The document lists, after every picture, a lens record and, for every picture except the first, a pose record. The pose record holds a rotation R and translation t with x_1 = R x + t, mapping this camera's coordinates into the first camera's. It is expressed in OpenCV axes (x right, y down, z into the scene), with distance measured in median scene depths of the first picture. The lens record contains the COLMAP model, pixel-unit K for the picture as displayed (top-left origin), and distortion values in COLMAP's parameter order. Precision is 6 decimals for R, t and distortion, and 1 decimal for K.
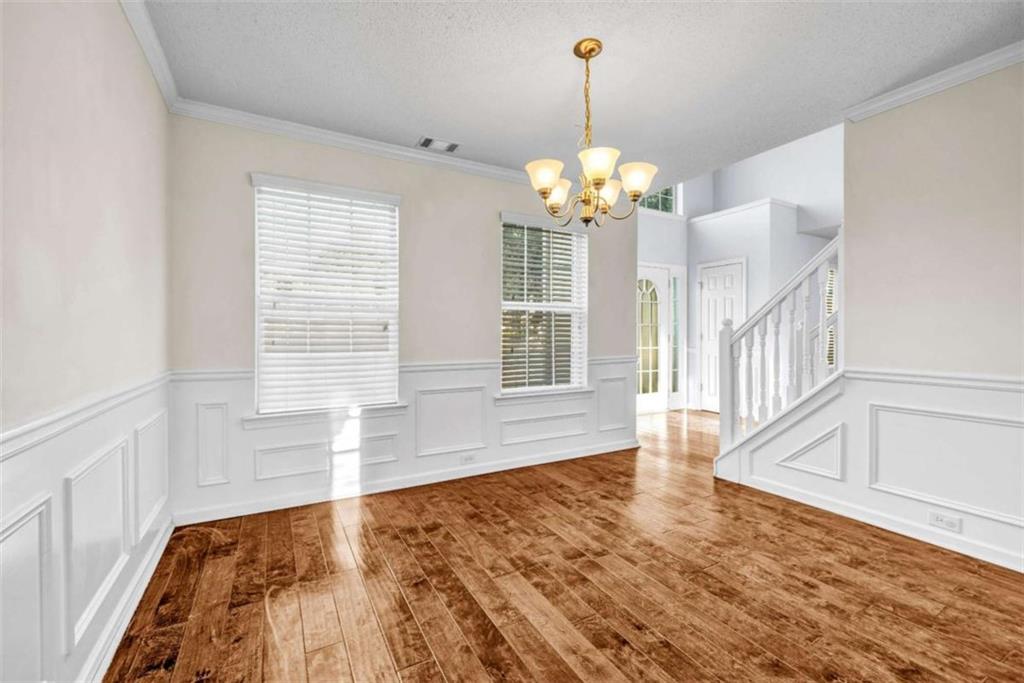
lens RADIAL K [[429.7, 0, 509.5], [0, 429.7, 336.0], [0, 0, 1]] dist [0.000238, 0.000577]
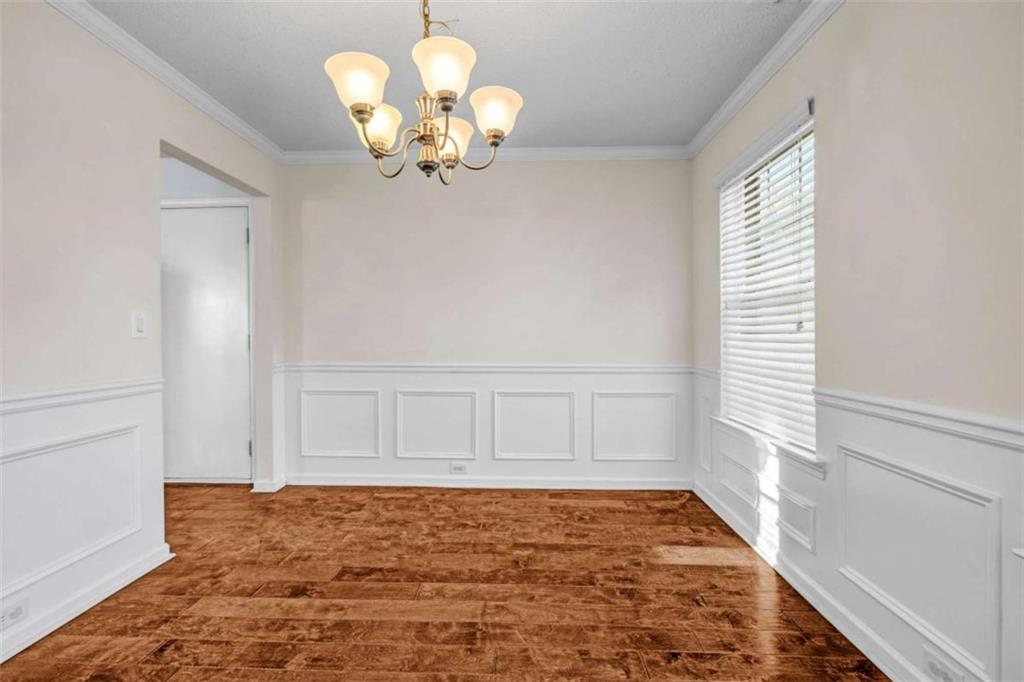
lens RADIAL K [[429.7, 0, 509.5], [0, 429.7, 335.5], [0, 0, 1]] dist [0.000238, 0.000577]
pose [[-0.517071, 0.000352, -0.855943, 0.729142], [-0.001956, 0.999997, 0.001593, -0.010012], [0.855940, 0.002498, -0.517068, 1.530234]]
